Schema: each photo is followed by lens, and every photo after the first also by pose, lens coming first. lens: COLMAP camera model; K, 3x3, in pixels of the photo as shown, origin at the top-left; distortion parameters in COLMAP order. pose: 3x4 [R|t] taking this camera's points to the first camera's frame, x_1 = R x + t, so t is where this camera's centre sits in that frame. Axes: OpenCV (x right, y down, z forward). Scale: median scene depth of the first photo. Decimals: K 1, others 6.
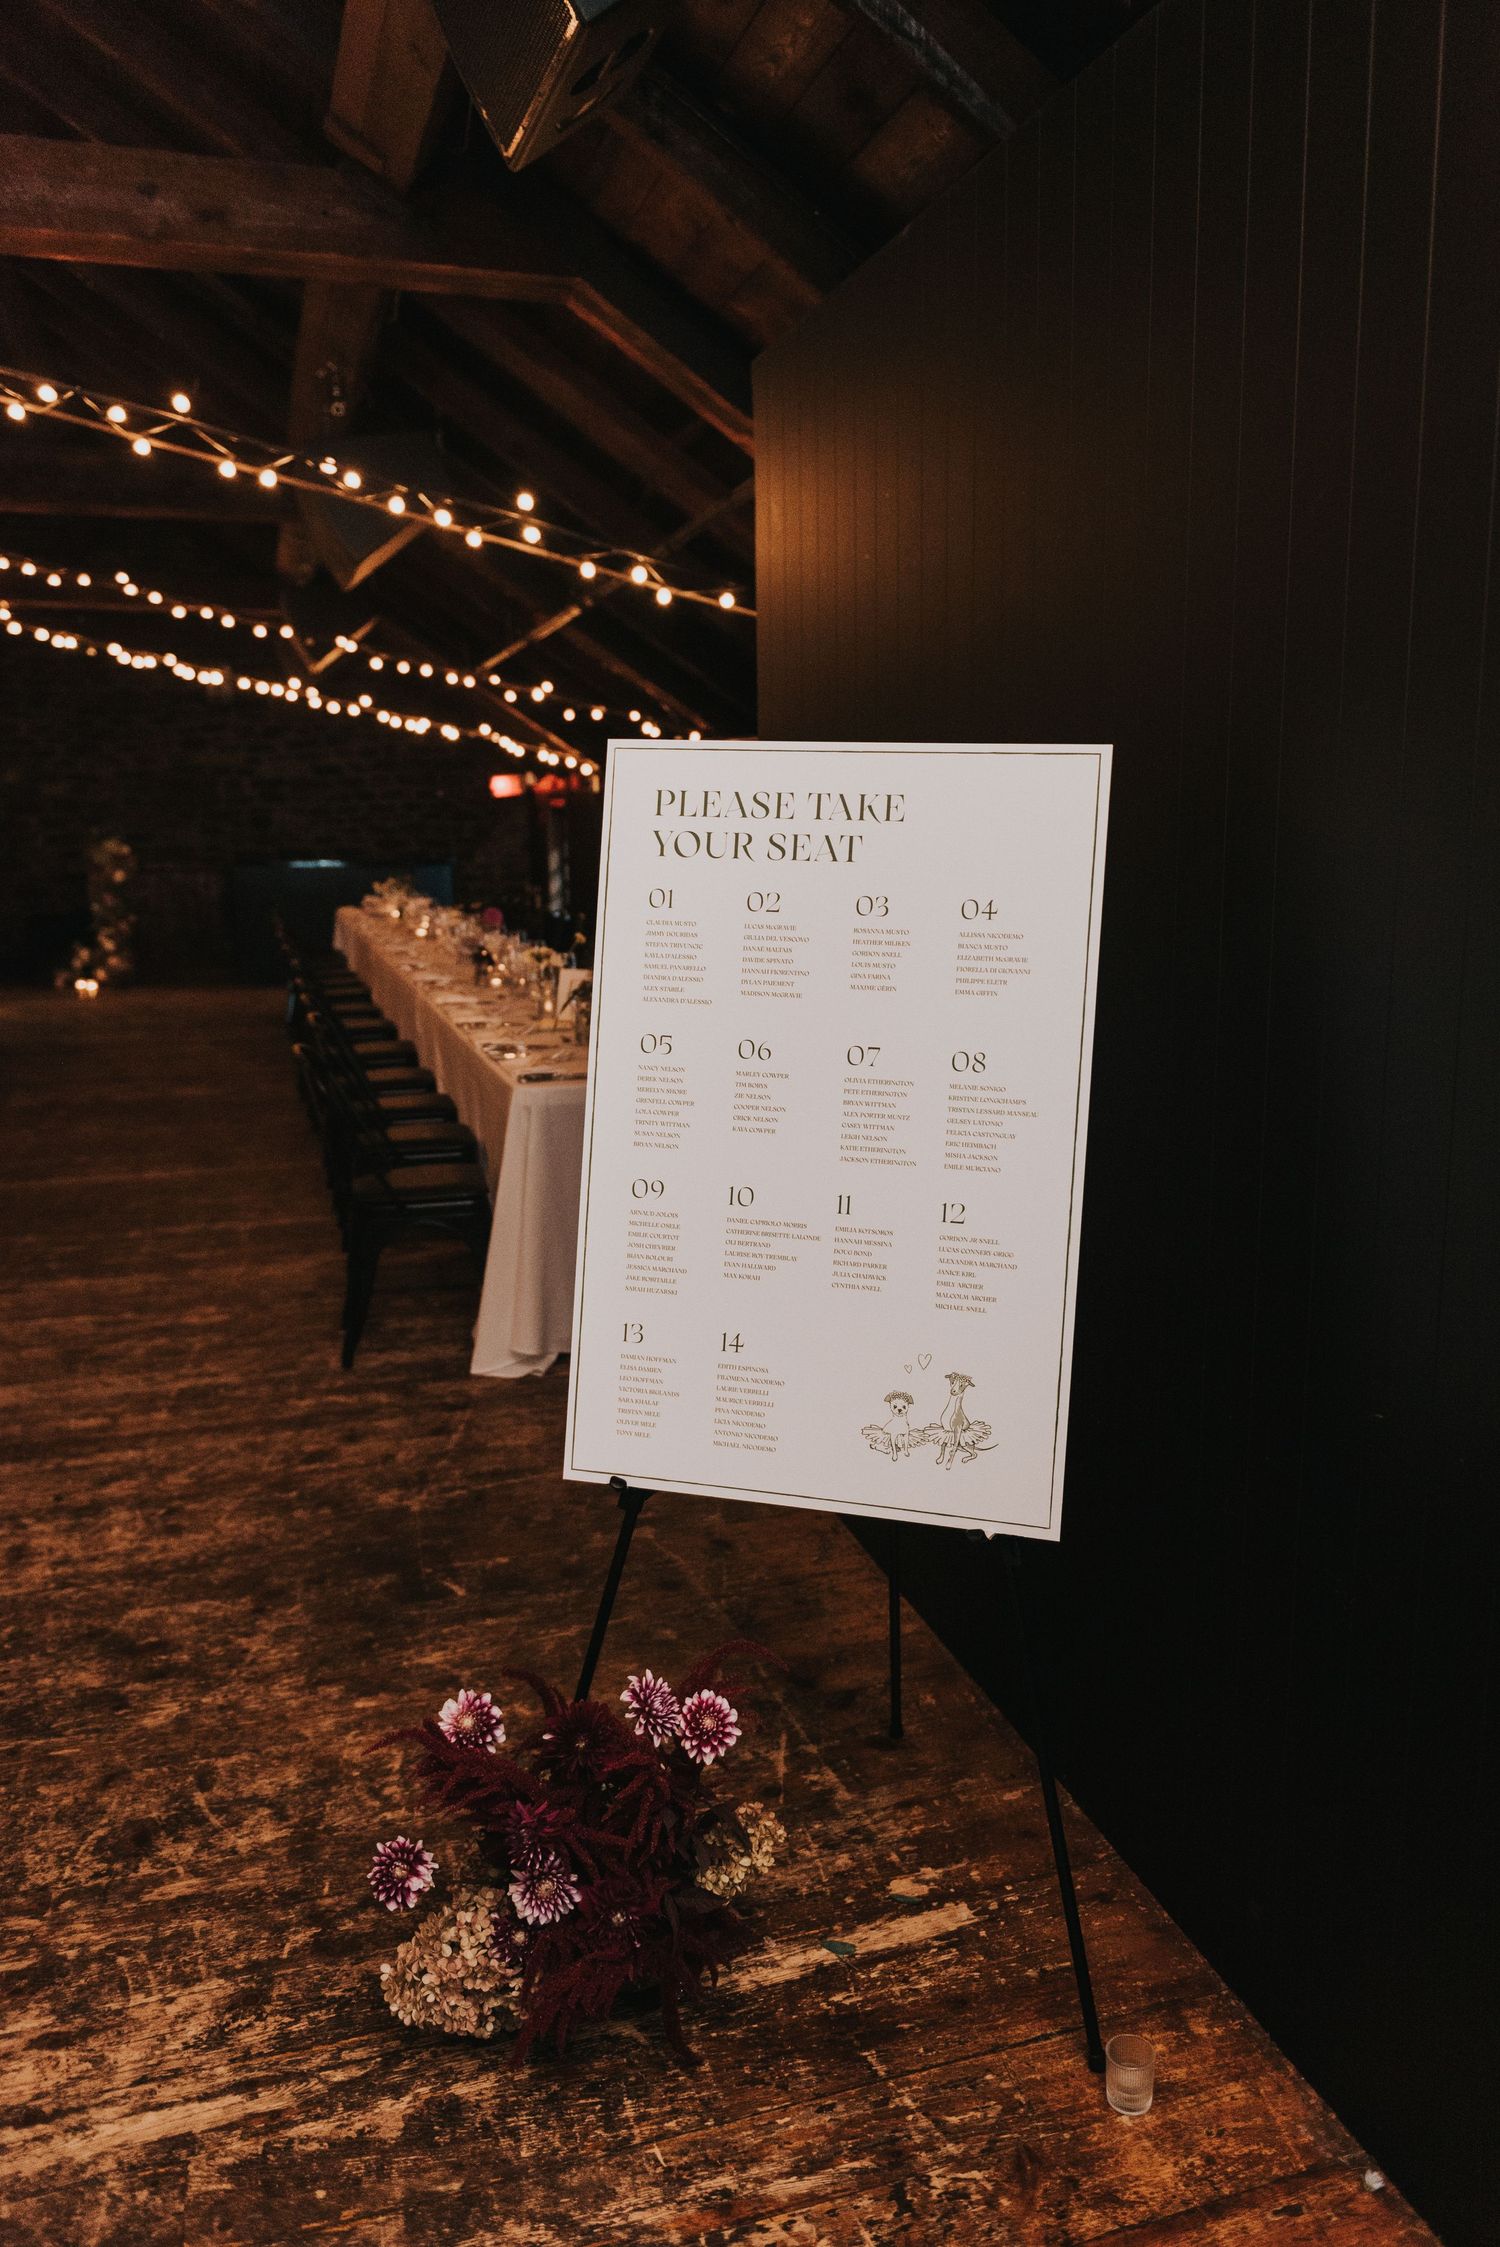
lens RADIAL K [[1712.8, 0, 750.0], [0, 1712.8, 1123.5], [0, 0, 1]] dist [0.000176, 0.000364]
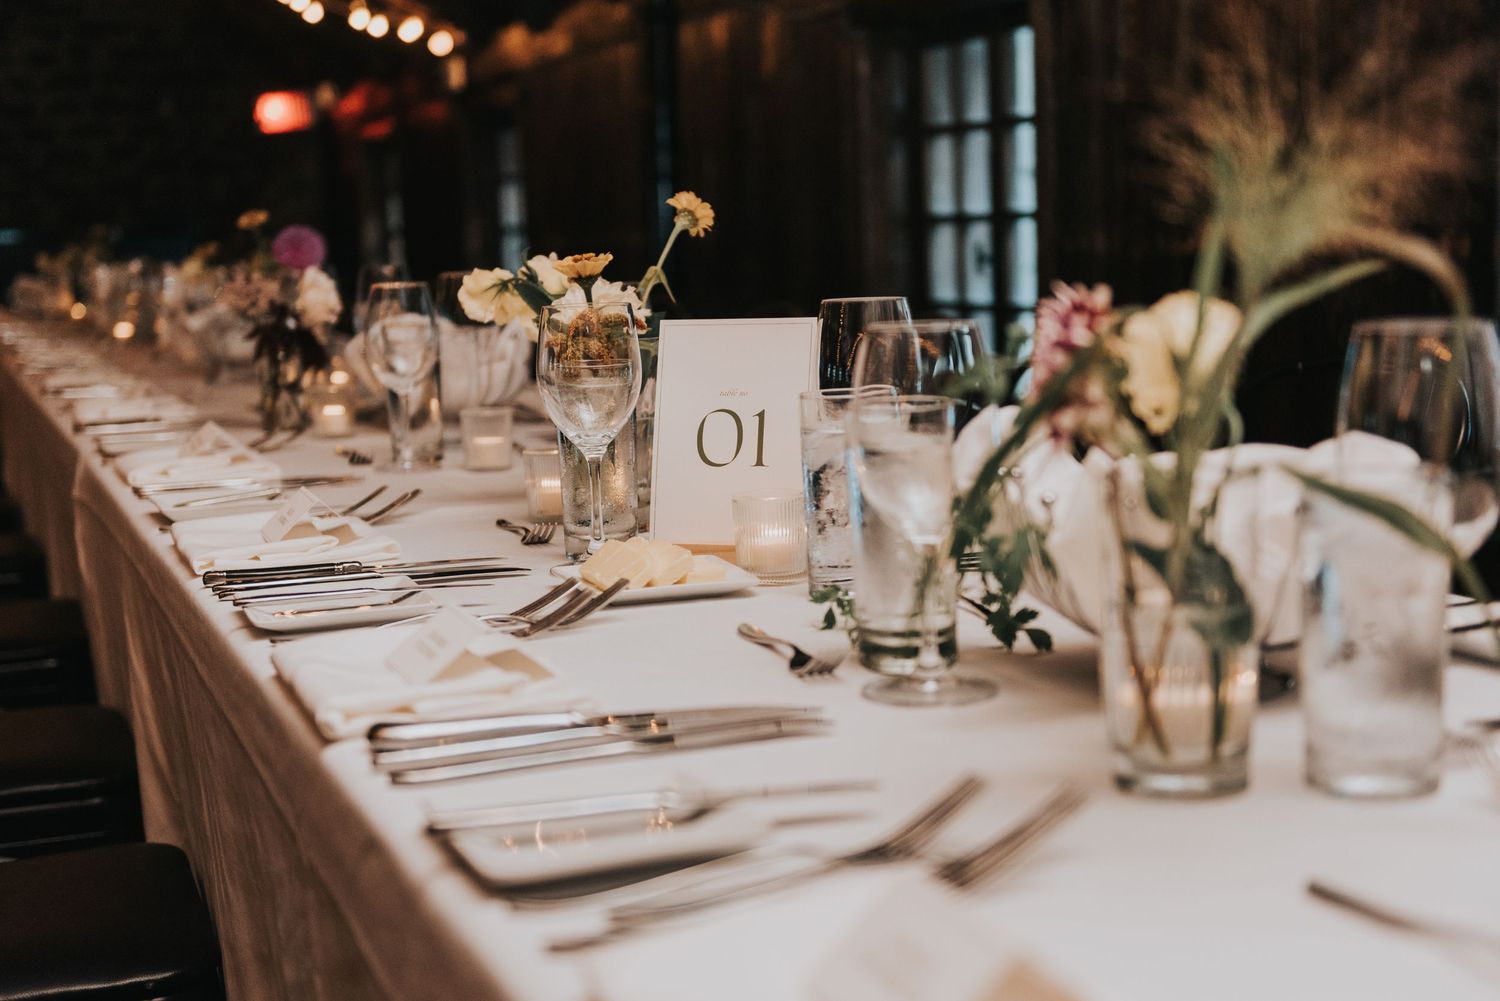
lens RADIAL K [[2110.6, 0, 750.0], [0, 2110.6, 500.5], [0, 0, 1]] dist [-0.099802, -0.001226]
pose [[0.995689, -0.043491, 0.081928, -0.078014], [0.047842, 0.997505, -0.051909, -0.032487], [-0.079466, 0.055604, 0.995286, 0.458680]]
